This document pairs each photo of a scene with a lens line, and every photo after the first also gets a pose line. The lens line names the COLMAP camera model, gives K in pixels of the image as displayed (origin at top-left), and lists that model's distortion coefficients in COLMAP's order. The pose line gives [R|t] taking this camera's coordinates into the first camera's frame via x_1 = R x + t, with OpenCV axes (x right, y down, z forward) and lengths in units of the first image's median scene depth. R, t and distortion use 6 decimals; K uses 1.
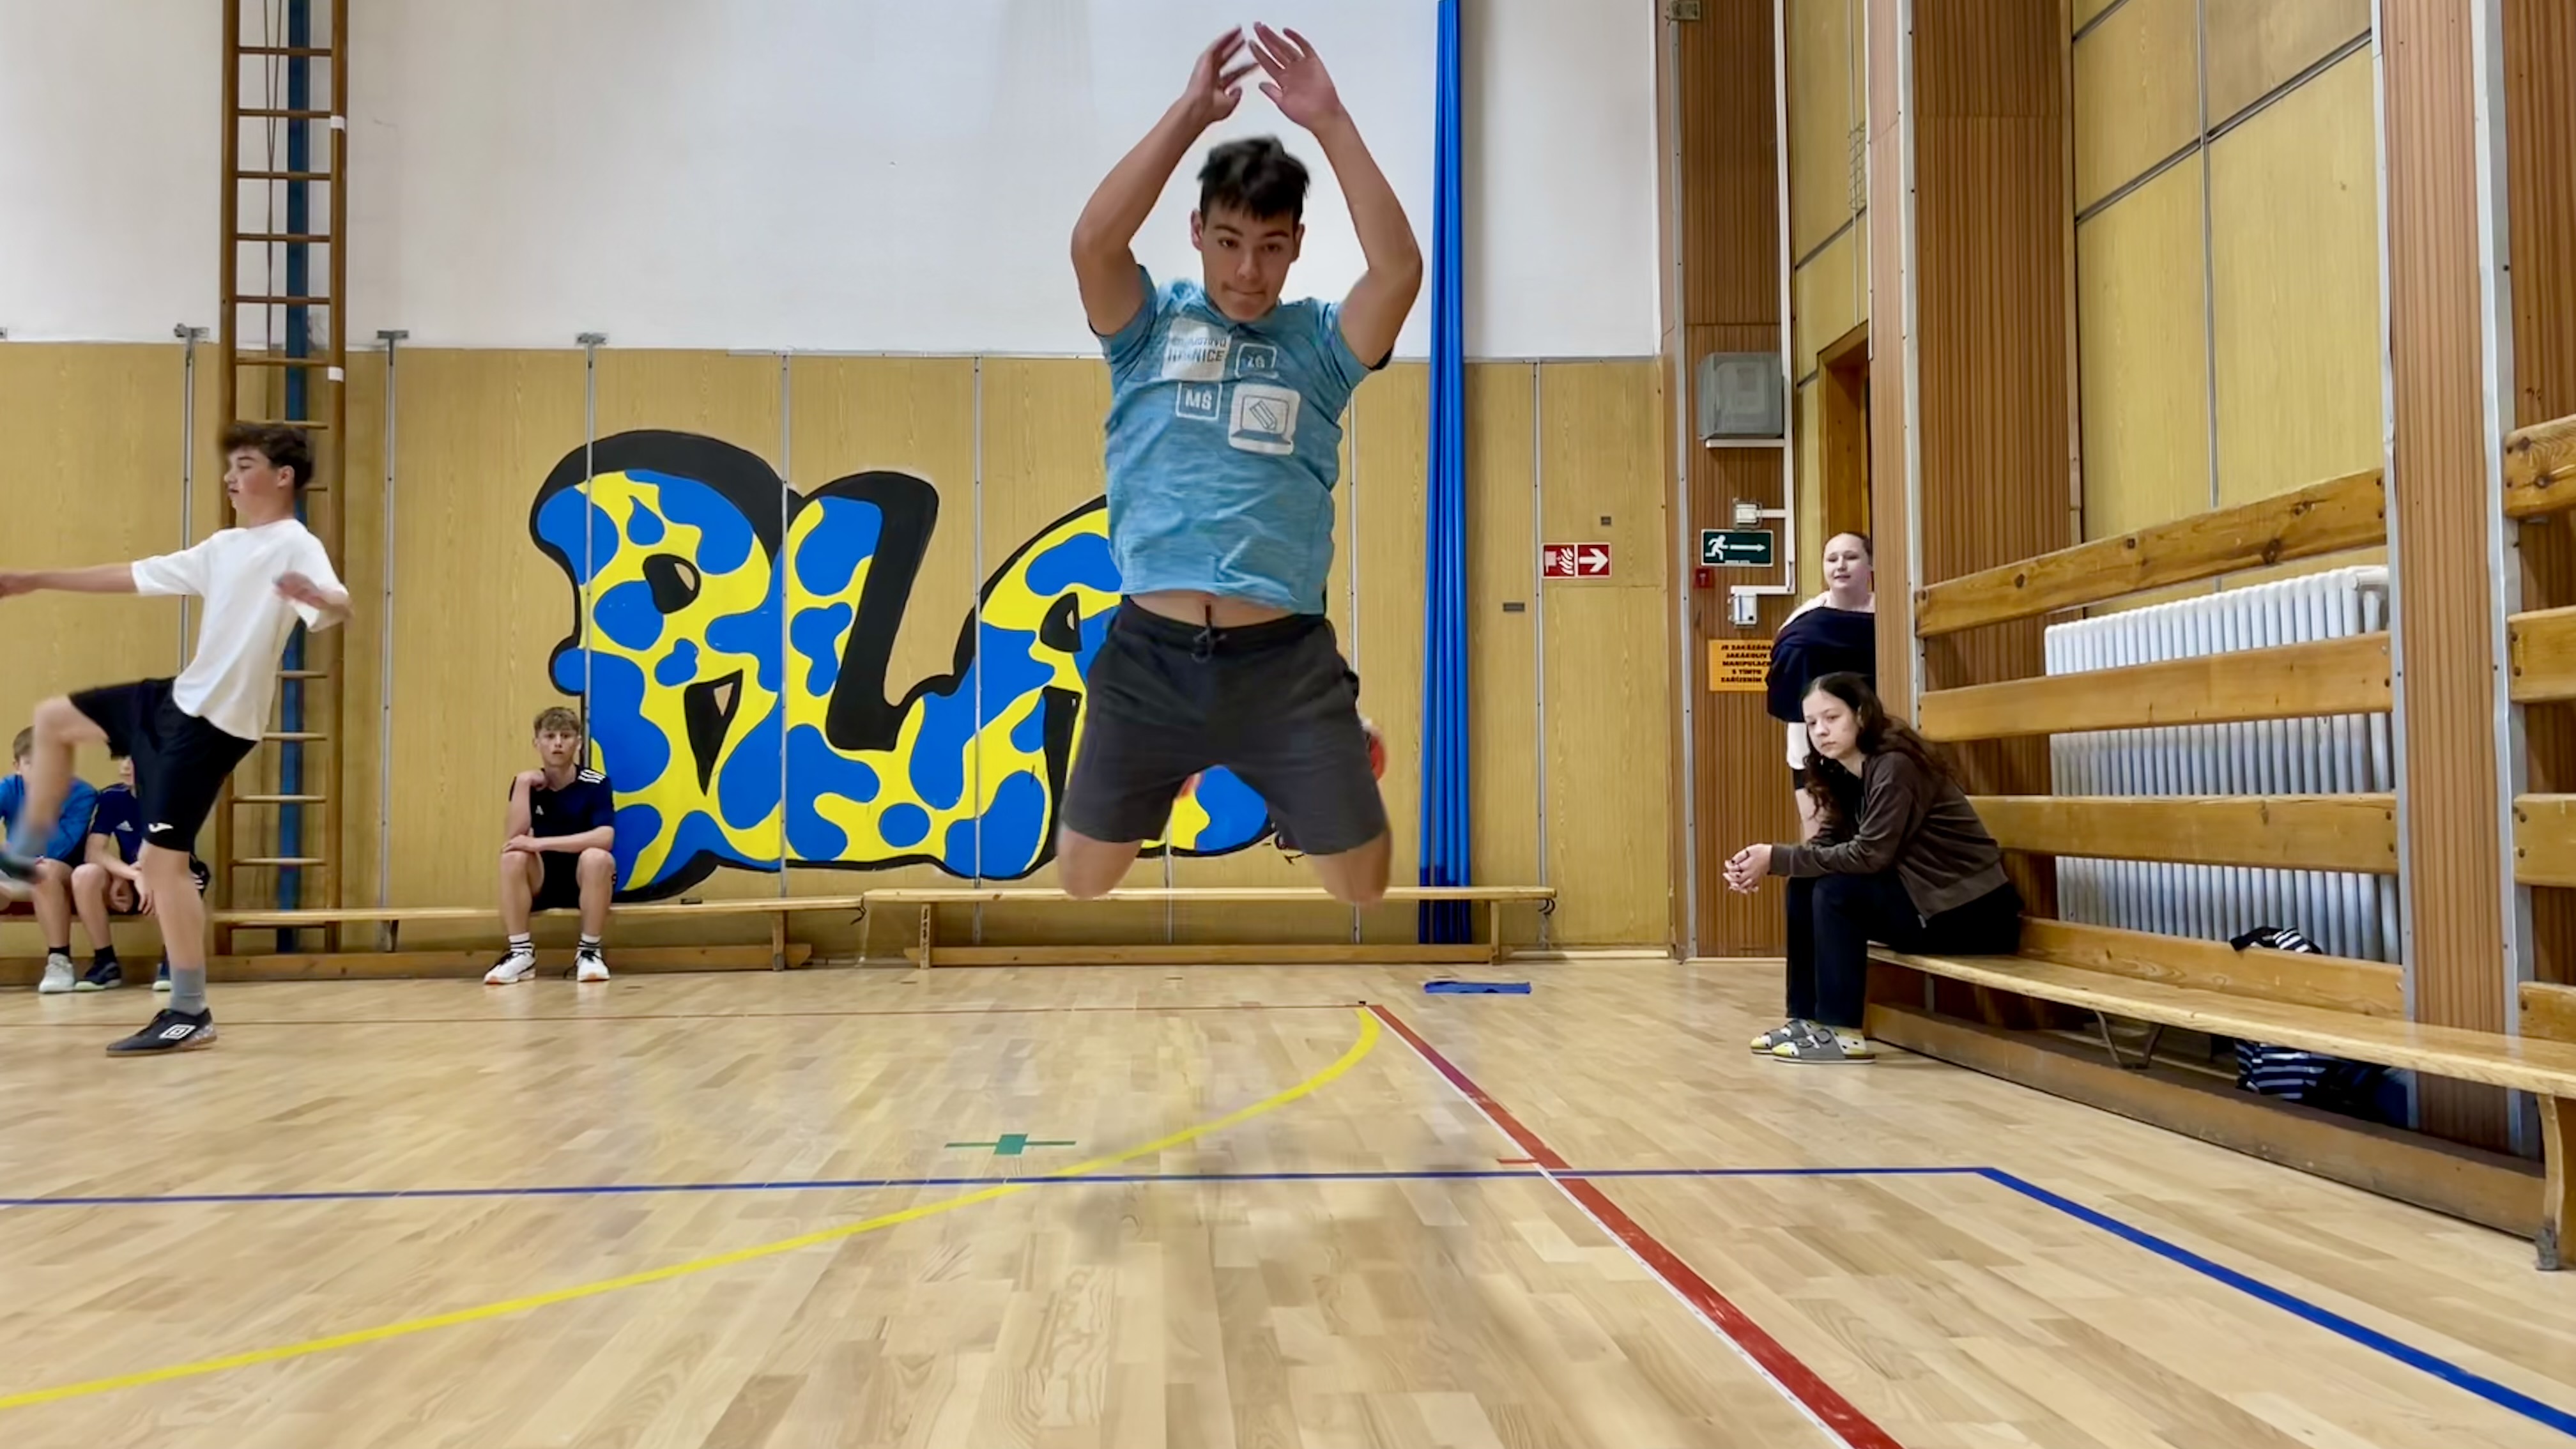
lens RADIAL K [[2009.1, 0, 1291.2], [0, 2009.1, 717.4], [0, 0, 1]] dist [0.084775, -0.125140]
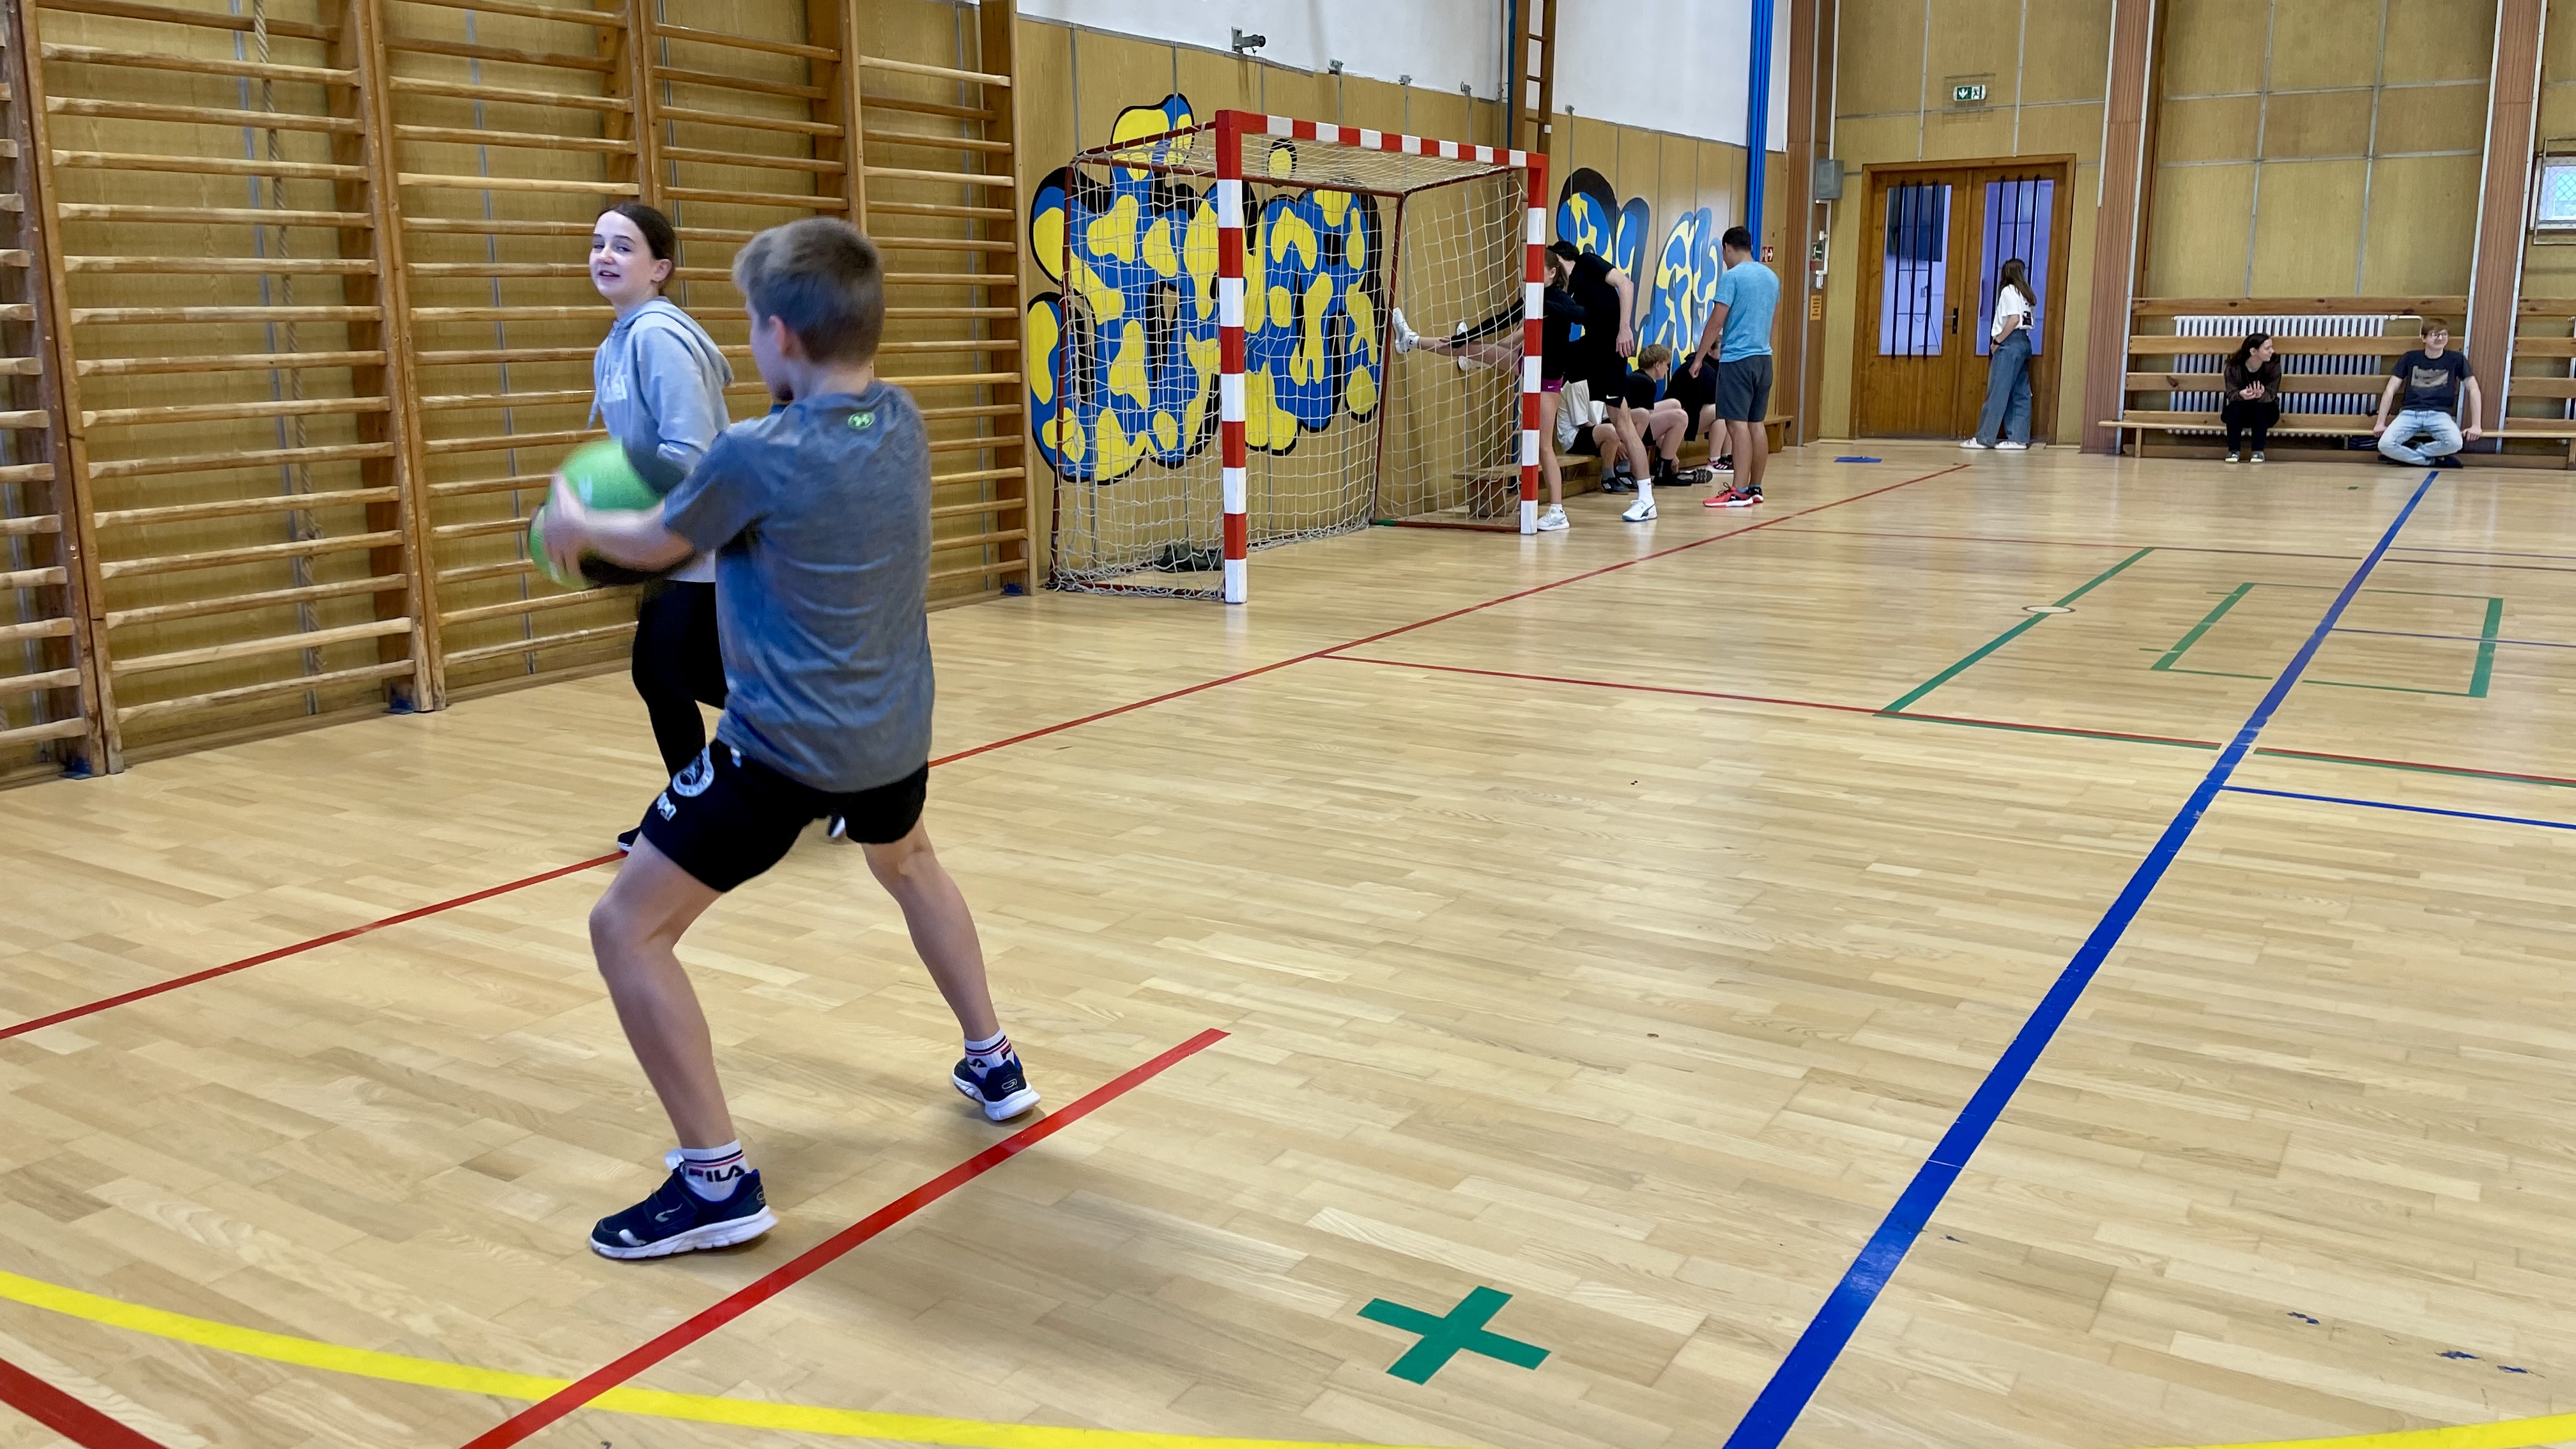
lens RADIAL K [[2009.1, 0, 1294.1], [0, 2009.1, 711.4], [0, 0, 1]] dist [0.084775, -0.125140]
pose [[0.594262, -0.156595, 0.788879, -1.884224], [-0.024436, 0.976894, 0.212324, -0.050405], [-0.803900, -0.145453, 0.576704, 0.147577]]
